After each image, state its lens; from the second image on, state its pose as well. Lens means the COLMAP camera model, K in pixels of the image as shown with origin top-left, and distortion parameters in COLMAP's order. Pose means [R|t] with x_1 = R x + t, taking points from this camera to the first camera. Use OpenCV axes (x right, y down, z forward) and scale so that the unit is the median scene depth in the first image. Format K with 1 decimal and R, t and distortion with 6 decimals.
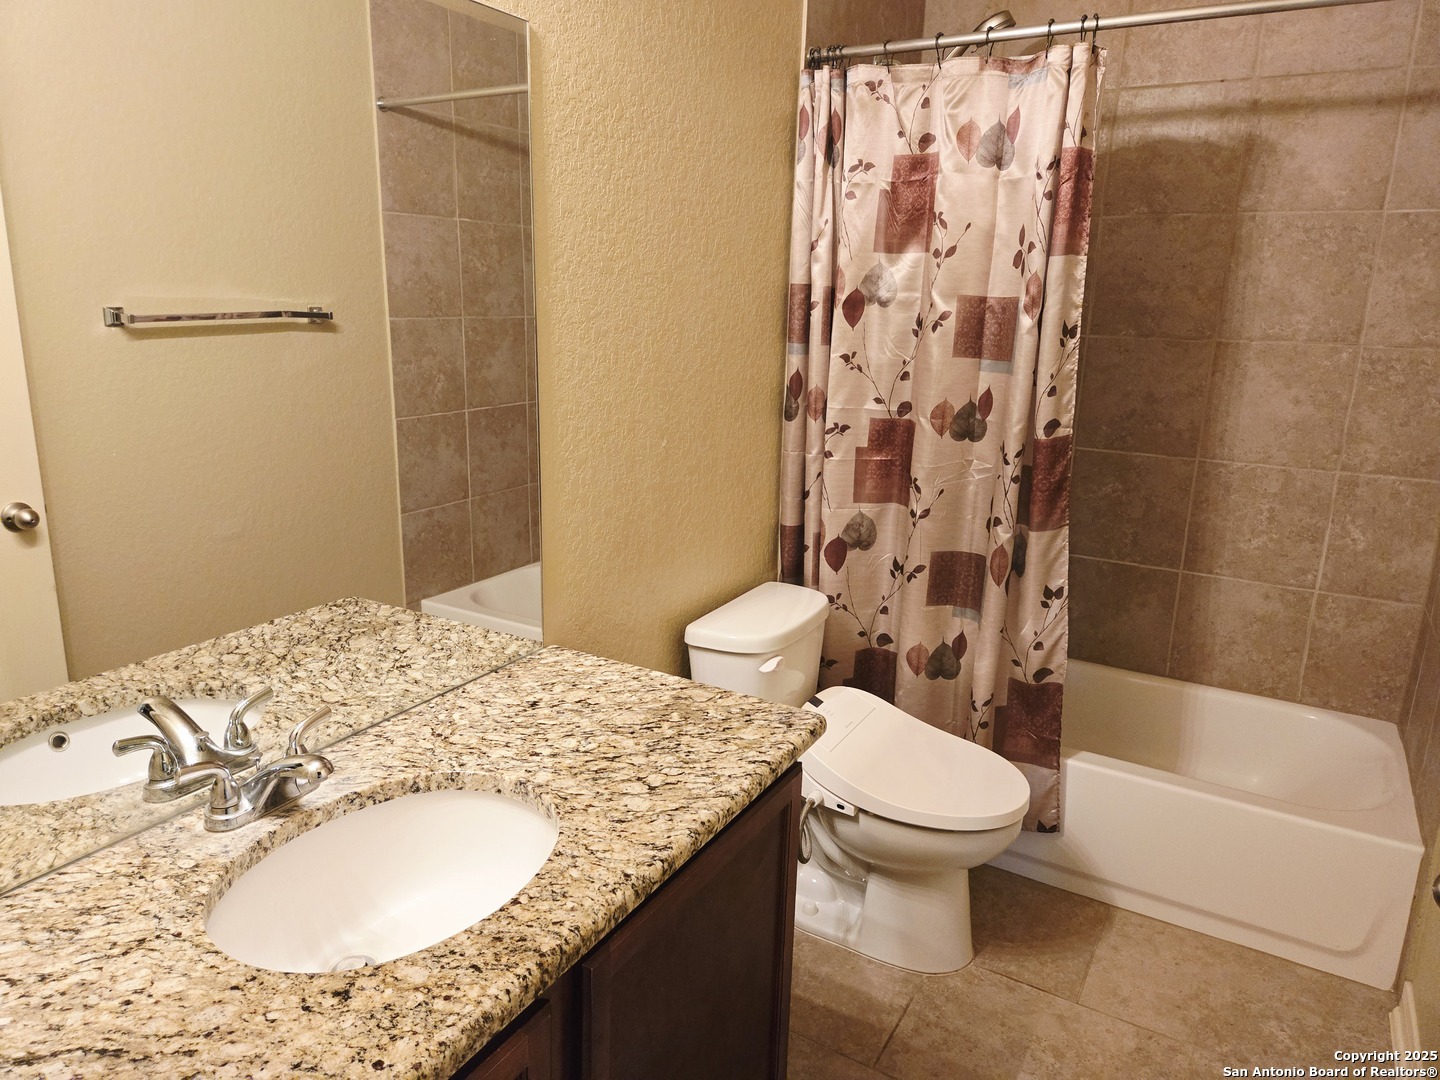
lens RADIAL K [[961.7, 0, 716.2], [0, 961.7, 539.8], [0, 0, 1]] dist [0.014410, -0.003037]
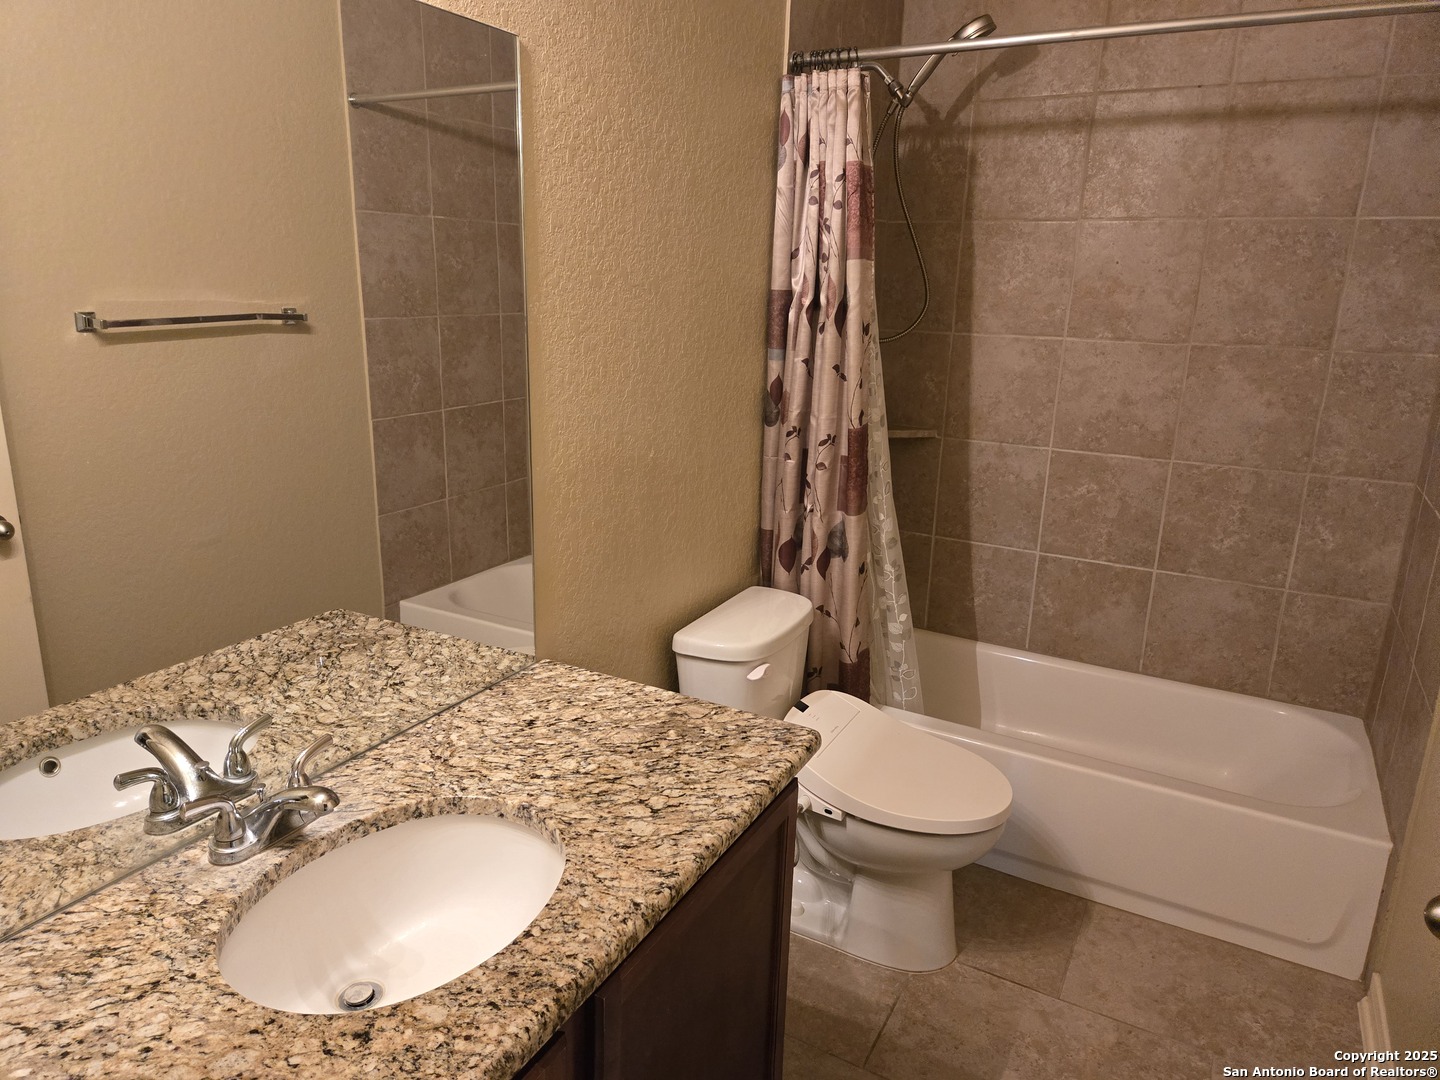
lens RADIAL K [[961.7, 0, 652.0], [0, 961.7, 477.6], [0, 0, 1]] dist [0.014410, -0.003037]
pose [[0.999581, -0.006807, 0.028138, -0.084955], [0.006129, 0.999690, 0.024118, -0.103213], [-0.028293, -0.023935, 0.999313, -0.000742]]
